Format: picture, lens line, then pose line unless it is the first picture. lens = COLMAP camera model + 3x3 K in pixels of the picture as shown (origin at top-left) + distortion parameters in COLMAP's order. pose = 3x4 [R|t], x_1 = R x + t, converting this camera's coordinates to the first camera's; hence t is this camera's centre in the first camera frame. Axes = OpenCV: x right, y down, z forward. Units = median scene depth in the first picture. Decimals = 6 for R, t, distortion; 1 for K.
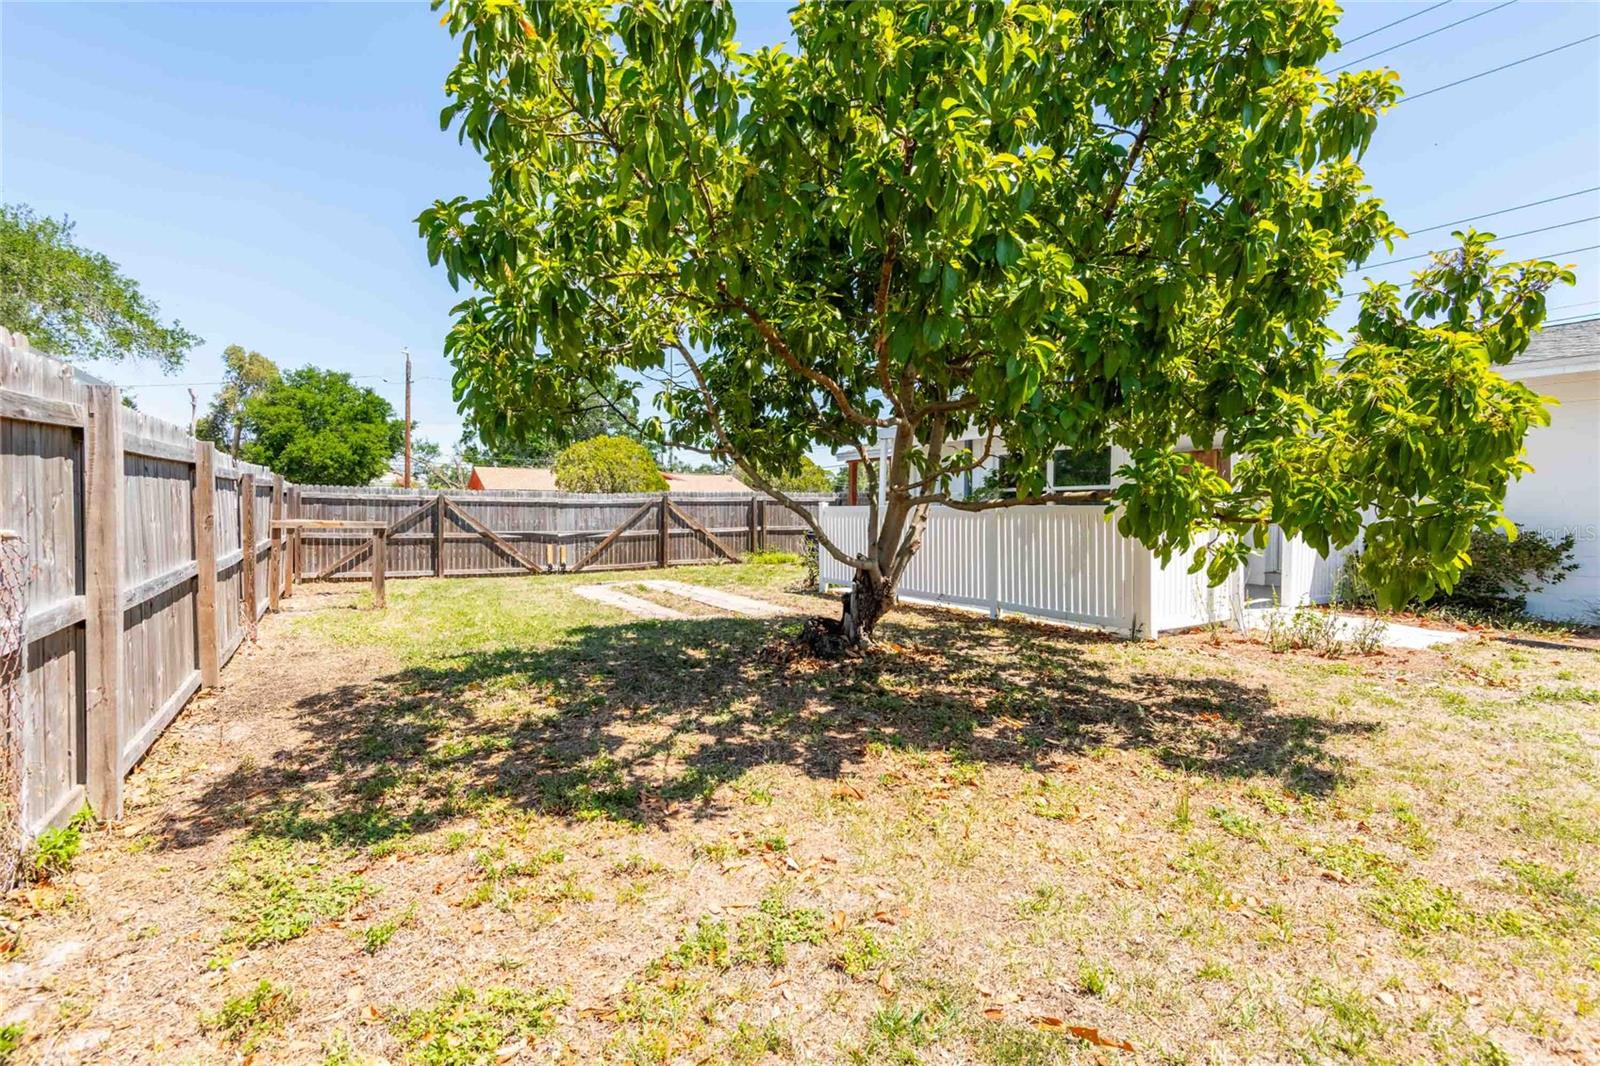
lens RADIAL K [[735.5, 0, 804.2], [0, 735.5, 520.7], [0, 0, 1]] dist [0.031387, -0.015957]
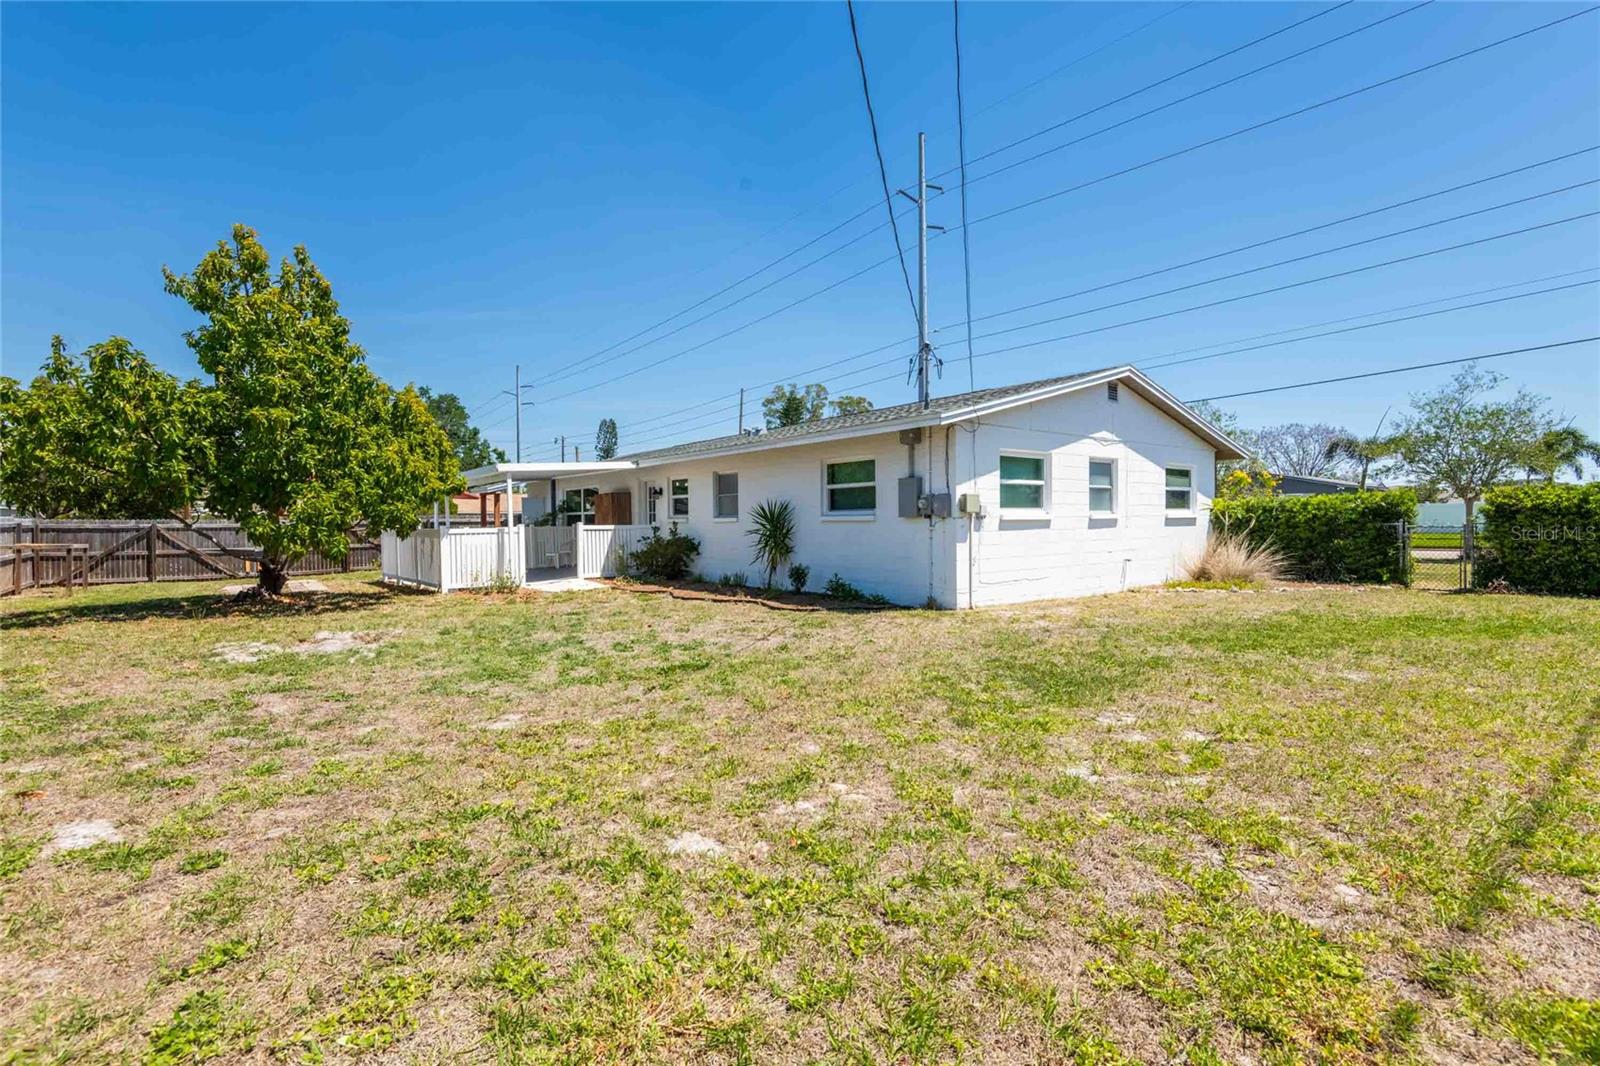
lens RADIAL K [[735.5, 0, 813.7], [0, 735.5, 511.6], [0, 0, 1]] dist [0.031387, -0.015957]
pose [[0.993331, -0.015306, 0.114281, 0.599120], [0.018511, 0.999463, -0.027039, 0.003770], [-0.113806, 0.028974, 0.993080, -0.562124]]
